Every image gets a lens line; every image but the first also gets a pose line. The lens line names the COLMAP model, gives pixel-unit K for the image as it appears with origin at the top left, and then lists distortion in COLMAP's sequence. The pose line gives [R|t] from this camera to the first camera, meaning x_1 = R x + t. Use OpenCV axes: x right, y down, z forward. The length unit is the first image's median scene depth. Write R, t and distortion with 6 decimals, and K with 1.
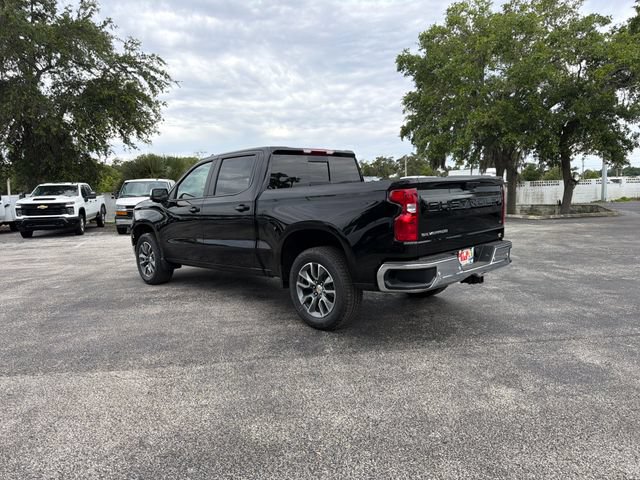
lens RADIAL K [[452.0, 0, 316.5], [0, 452.0, 241.9], [0, 0, 1]] dist [0.043383, -0.060644]
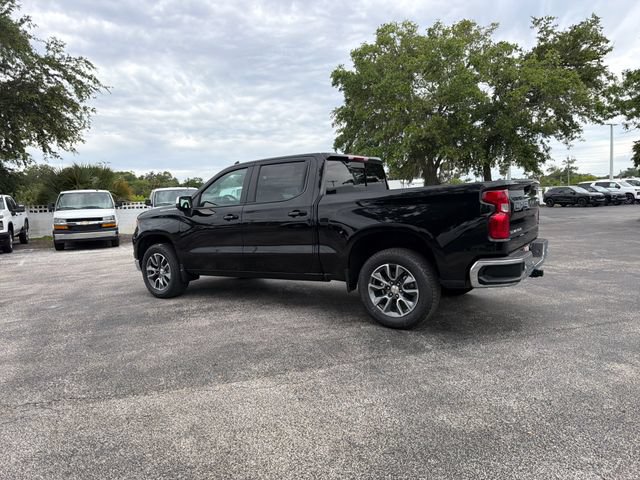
lens RADIAL K [[450.0, 0, 317.8], [0, 450.0, 240.2], [0, 0, 1]] dist [0.041942, -0.045272]
pose [[0.980667, -0.027825, 0.193693, -0.206051], [0.033239, 0.999141, -0.024758, 0.006624], [-0.192838, 0.030717, 0.980750, 0.010495]]
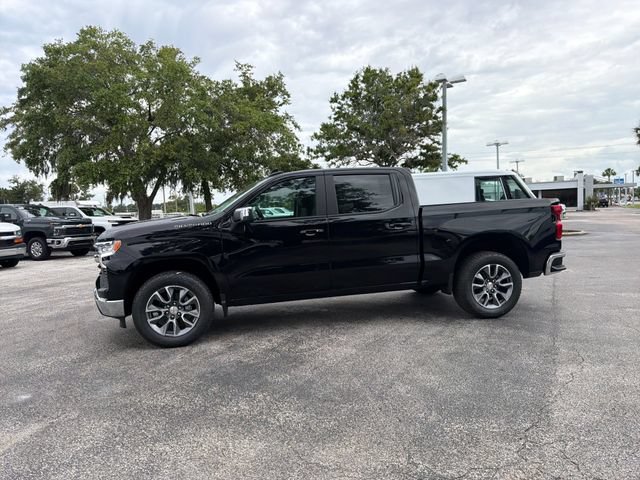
lens RADIAL K [[450.0, 0, 317.8], [0, 450.0, 240.2], [0, 0, 1]] dist [0.041942, -0.045272]
pose [[0.551899, -0.042902, 0.832807, -0.734752], [0.109210, 0.993793, -0.021178, -0.025970], [-0.826729, 0.102639, 0.553158, 0.390028]]
